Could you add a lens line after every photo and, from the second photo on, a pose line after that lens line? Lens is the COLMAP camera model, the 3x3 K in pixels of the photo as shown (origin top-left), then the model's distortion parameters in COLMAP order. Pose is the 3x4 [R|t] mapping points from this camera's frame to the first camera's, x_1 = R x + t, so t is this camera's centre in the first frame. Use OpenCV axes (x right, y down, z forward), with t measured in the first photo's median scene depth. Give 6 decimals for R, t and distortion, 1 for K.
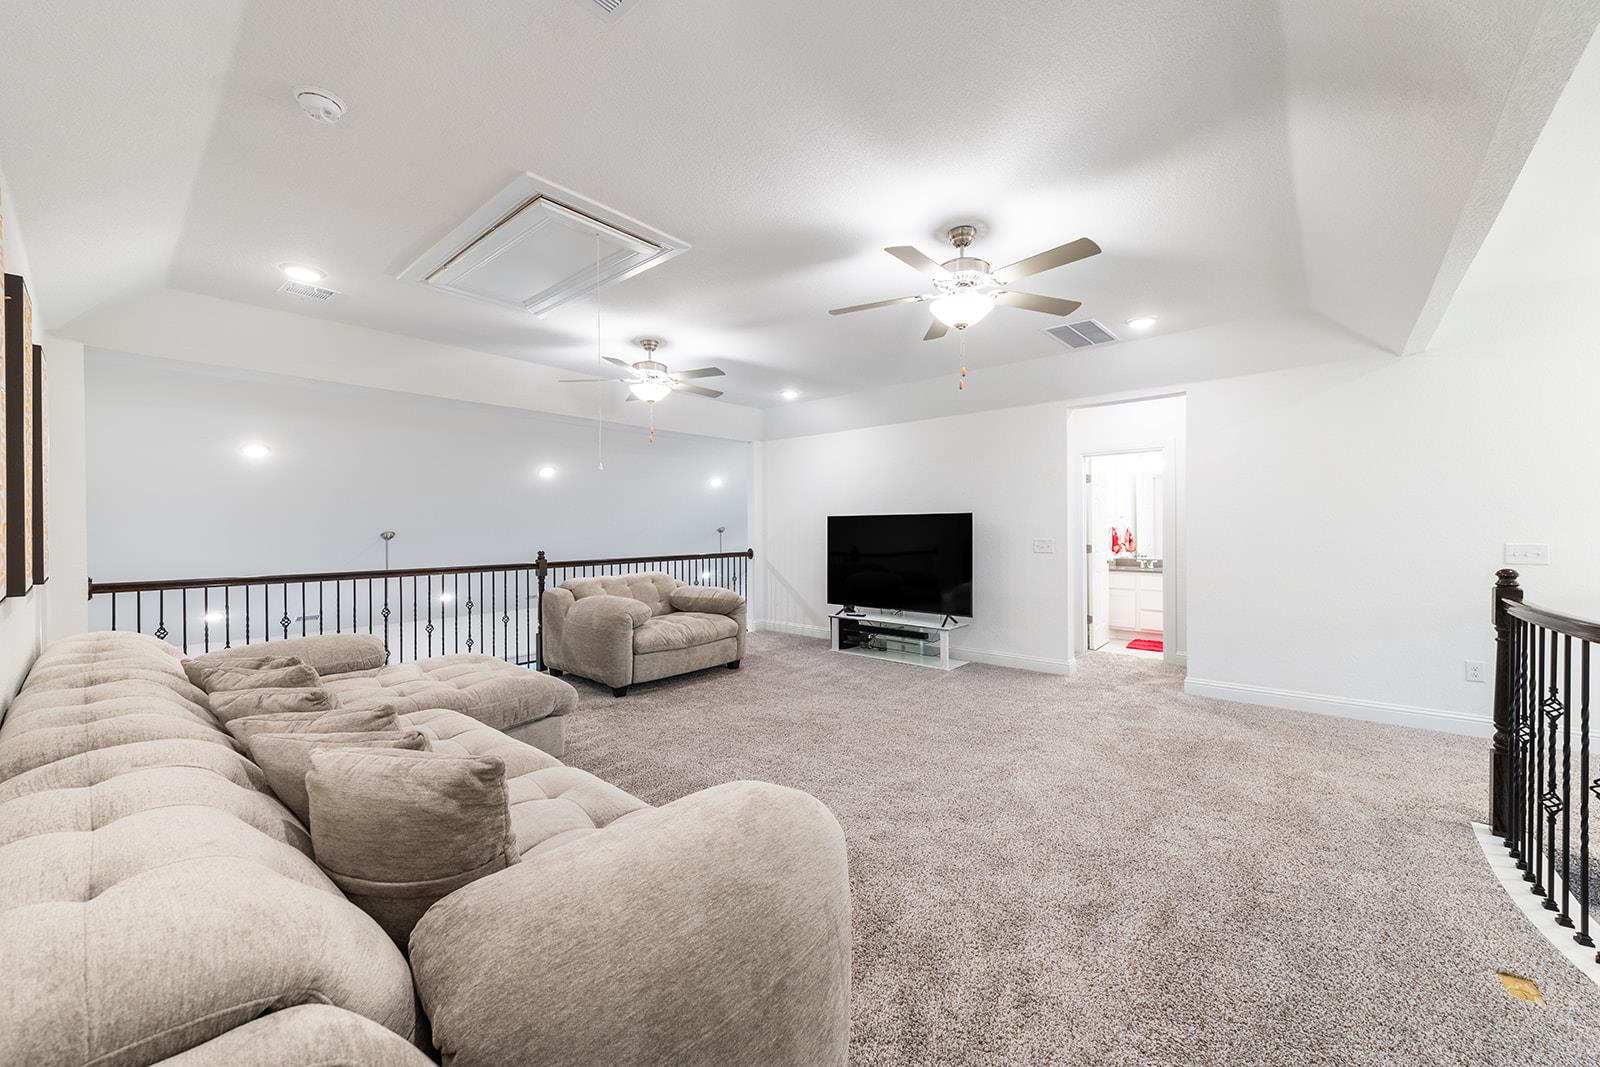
lens RADIAL K [[634.2, 0, 806.7], [0, 634.2, 530.9], [0, 0, 1]] dist [0.002454, 0.000140]
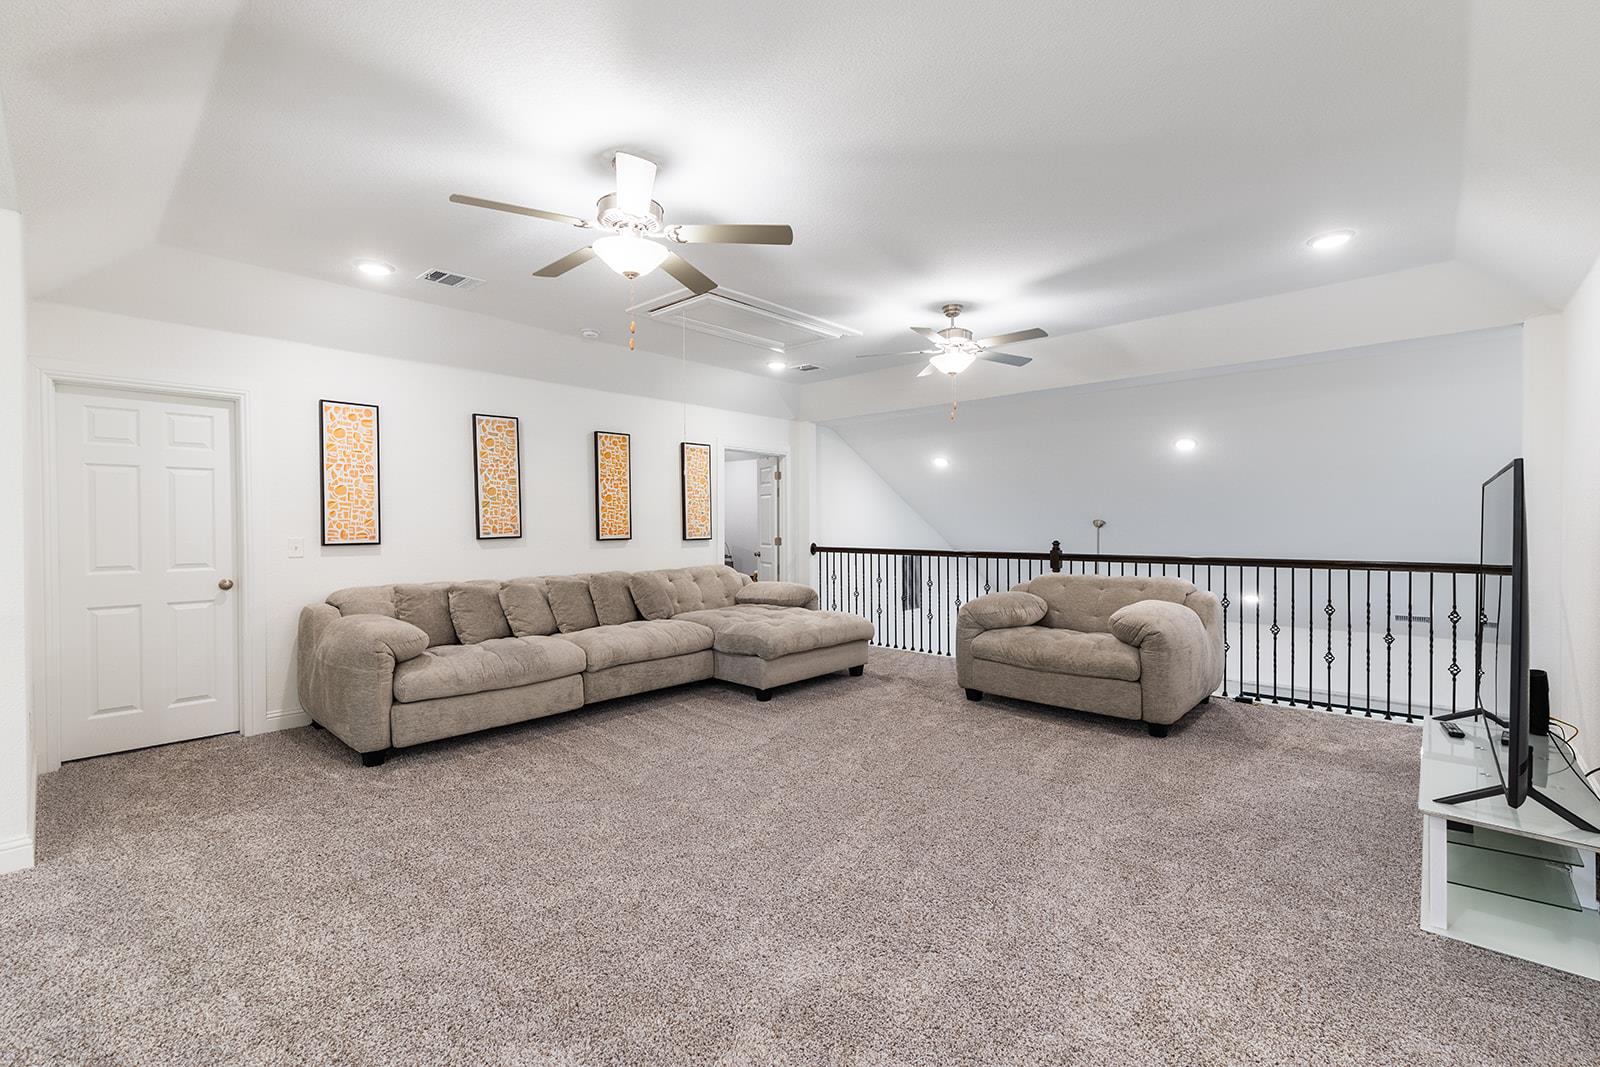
lens RADIAL K [[677.5, 0, 808.8], [0, 677.5, 535.3], [0, 0, 1]] dist [-0.000527, -0.000091]
pose [[-0.041365, 0.030582, -0.998676, 0.575973], [0.005874, 0.999522, 0.030364, -0.008979], [0.999127, -0.004610, -0.041525, 0.668219]]
